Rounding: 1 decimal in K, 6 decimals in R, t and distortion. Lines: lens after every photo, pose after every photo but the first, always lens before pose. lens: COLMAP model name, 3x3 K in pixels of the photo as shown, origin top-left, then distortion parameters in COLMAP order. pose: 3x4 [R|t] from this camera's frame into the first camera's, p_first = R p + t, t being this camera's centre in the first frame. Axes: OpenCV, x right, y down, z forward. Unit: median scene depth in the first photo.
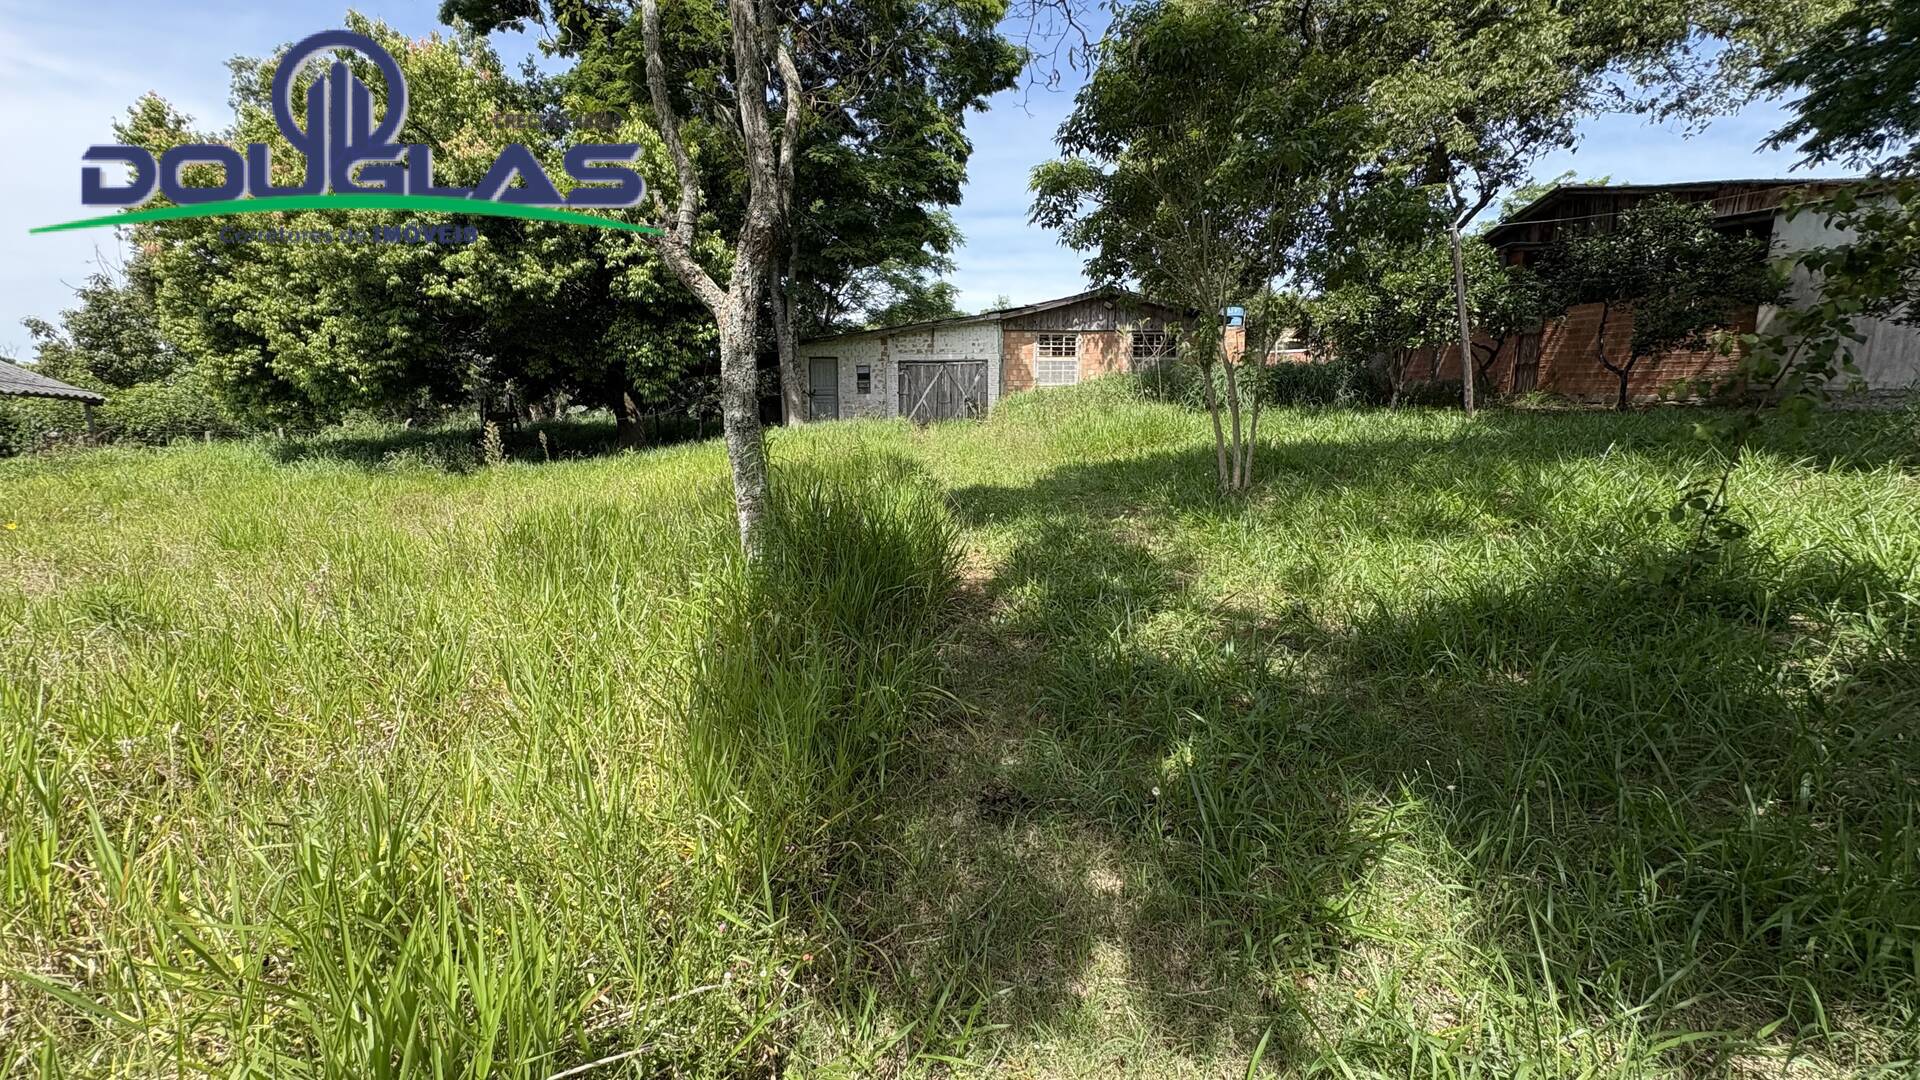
lens RADIAL K [[762.6, 0, 960.3], [0, 762.6, 542.0], [0, 0, 1]] dist [0.006509, -0.001359]
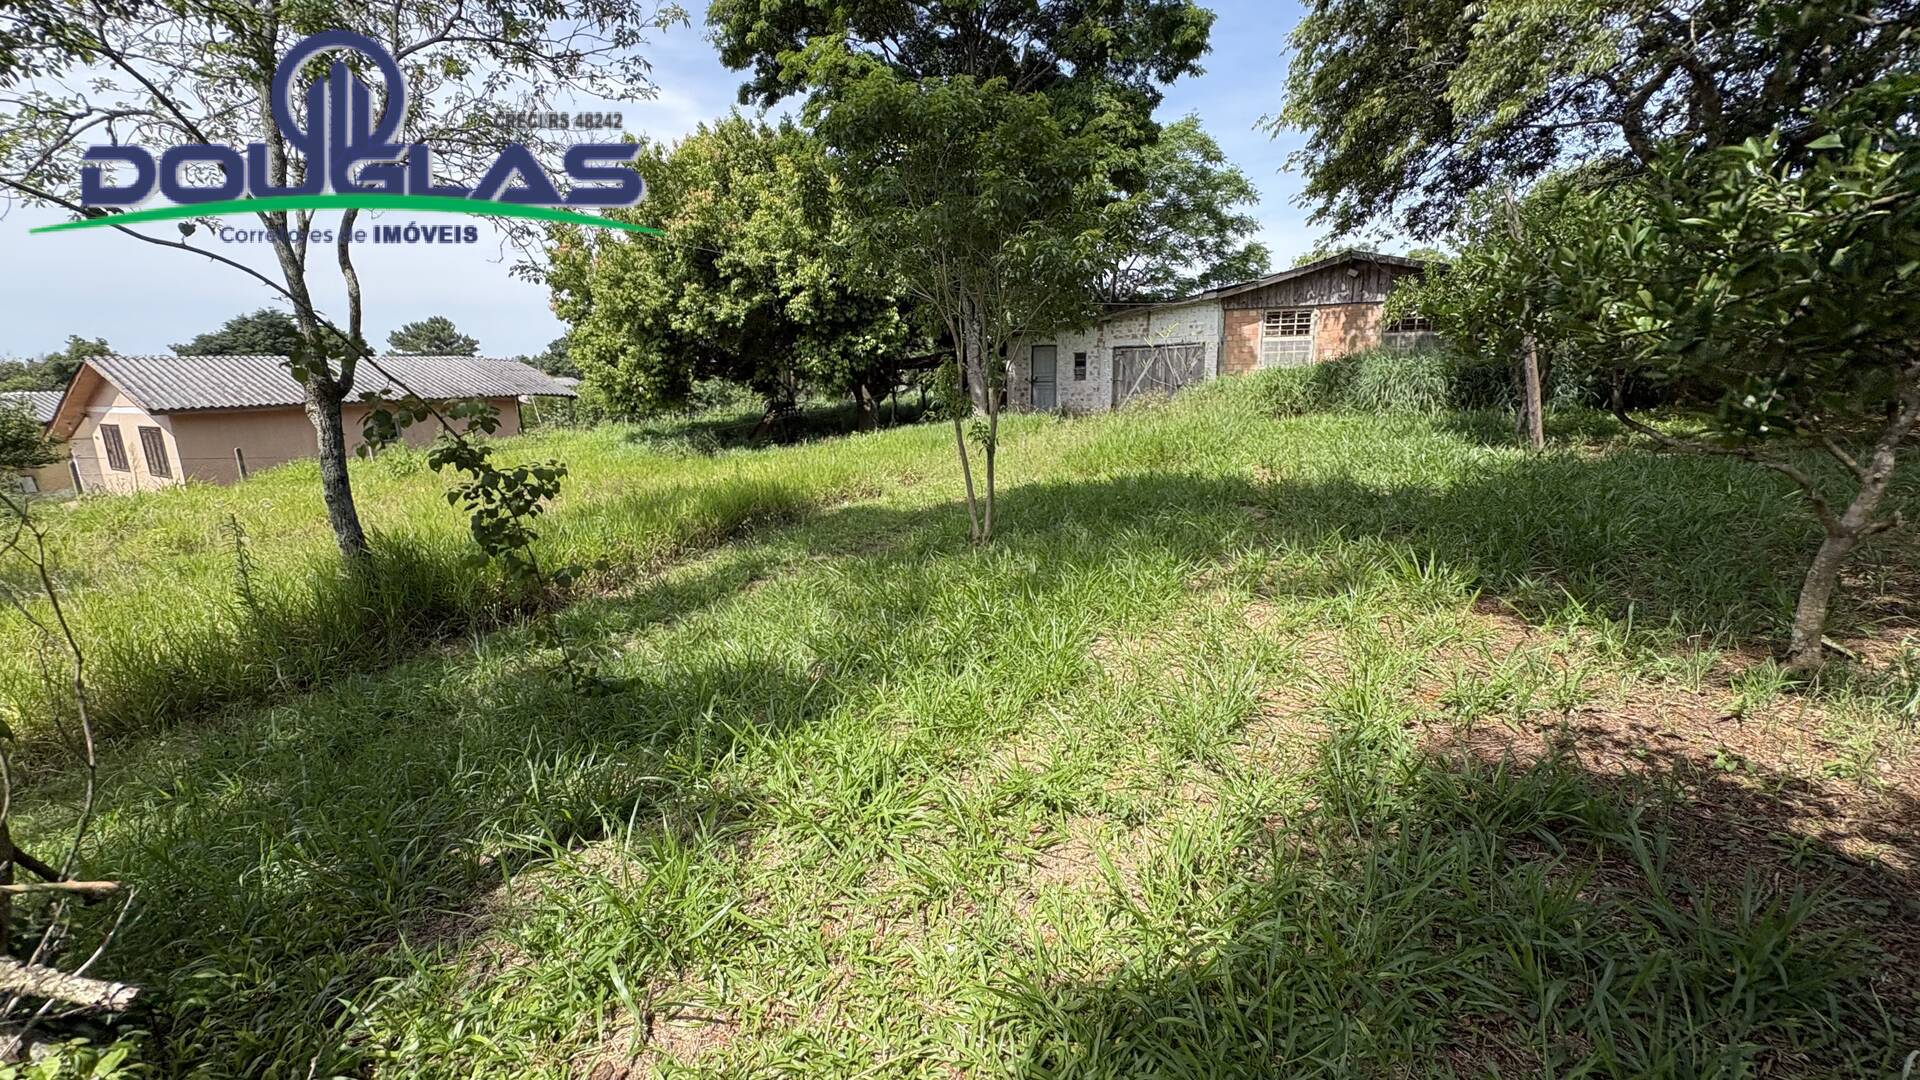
lens RADIAL K [[762.6, 0, 961.5], [0, 762.6, 554.2], [0, 0, 1]] dist [0.006509, -0.001359]
pose [[0.856179, 0.105882, -0.505715, 0.475459], [-0.070894, 0.993594, 0.088006, -0.071535], [0.511793, -0.039497, 0.858200, 0.057824]]
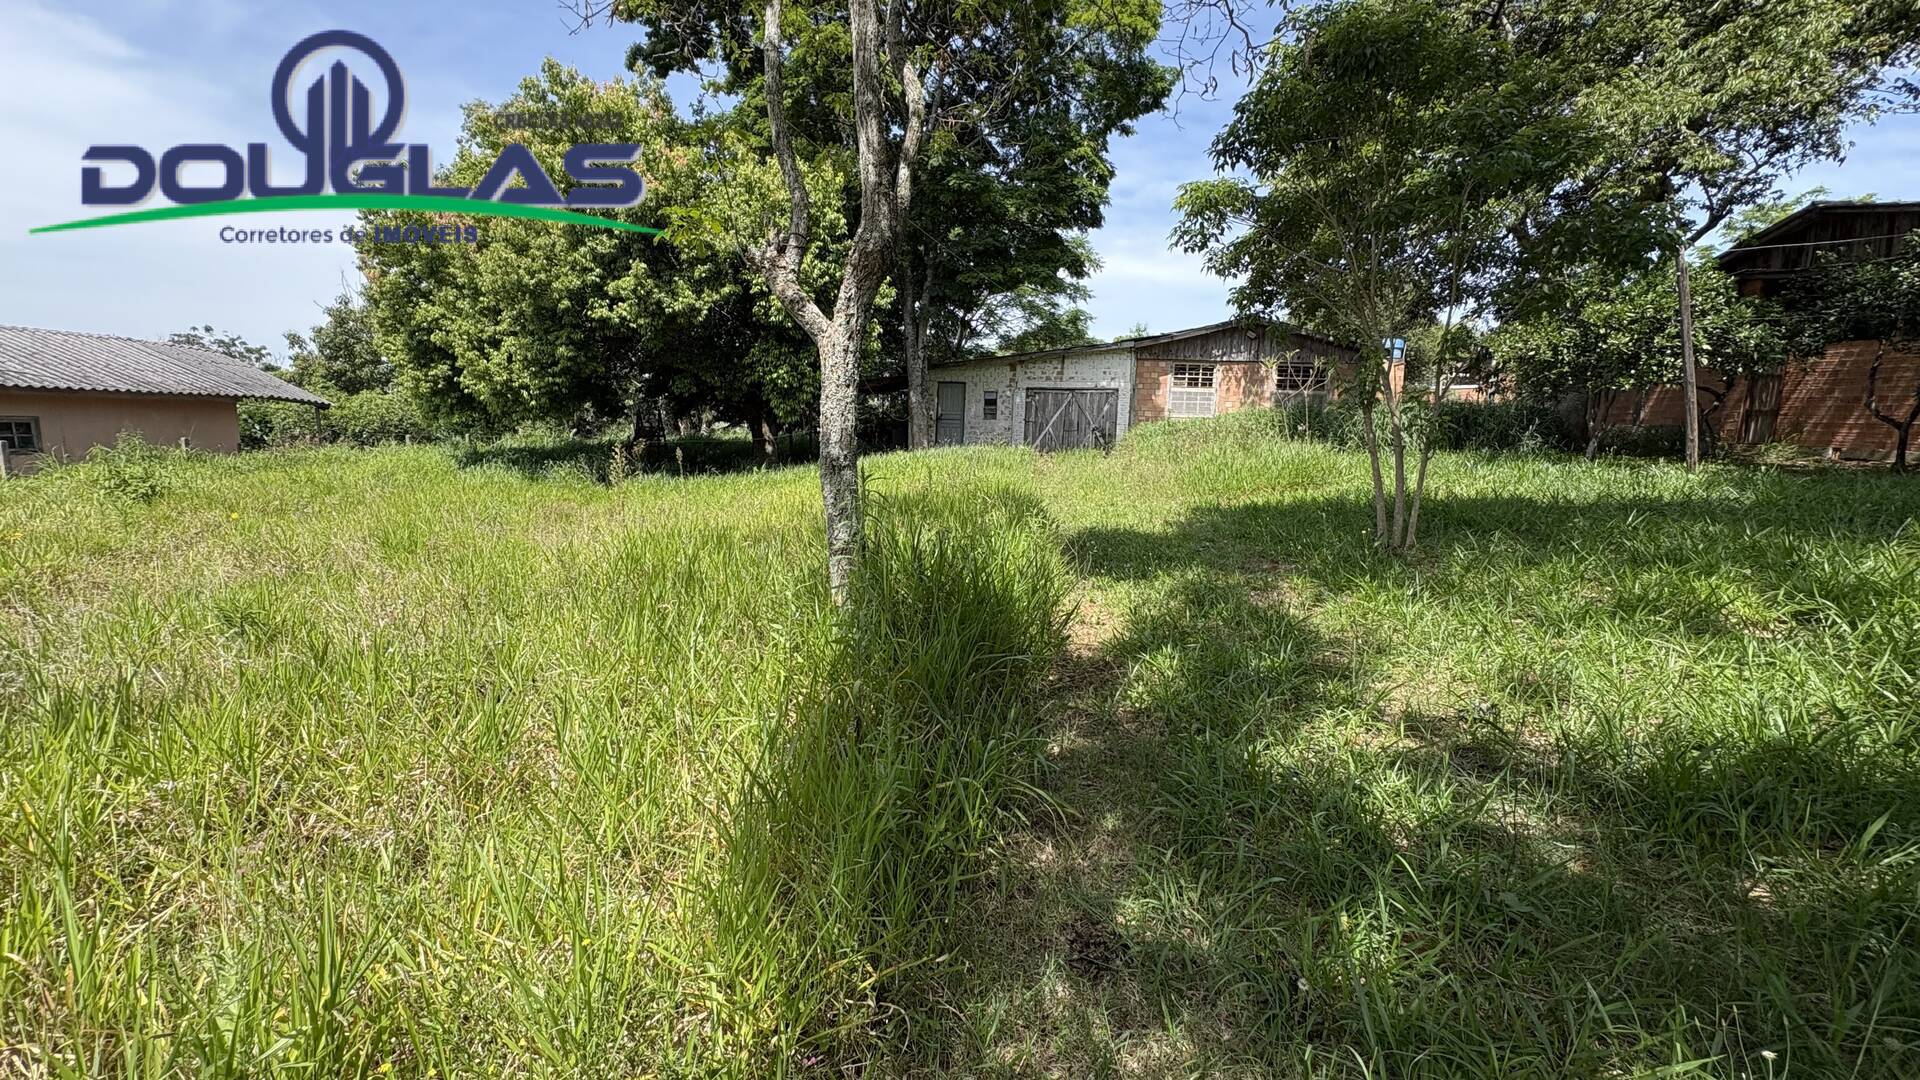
lens RADIAL K [[762.6, 0, 960.1], [0, 762.6, 545.4], [0, 0, 1]] dist [0.006509, -0.001359]
pose [[0.985887, 0.057568, -0.157204, 0.001737], [-0.061747, 0.997853, -0.021827, -0.010959], [0.155610, 0.031225, 0.987325, 0.028325]]
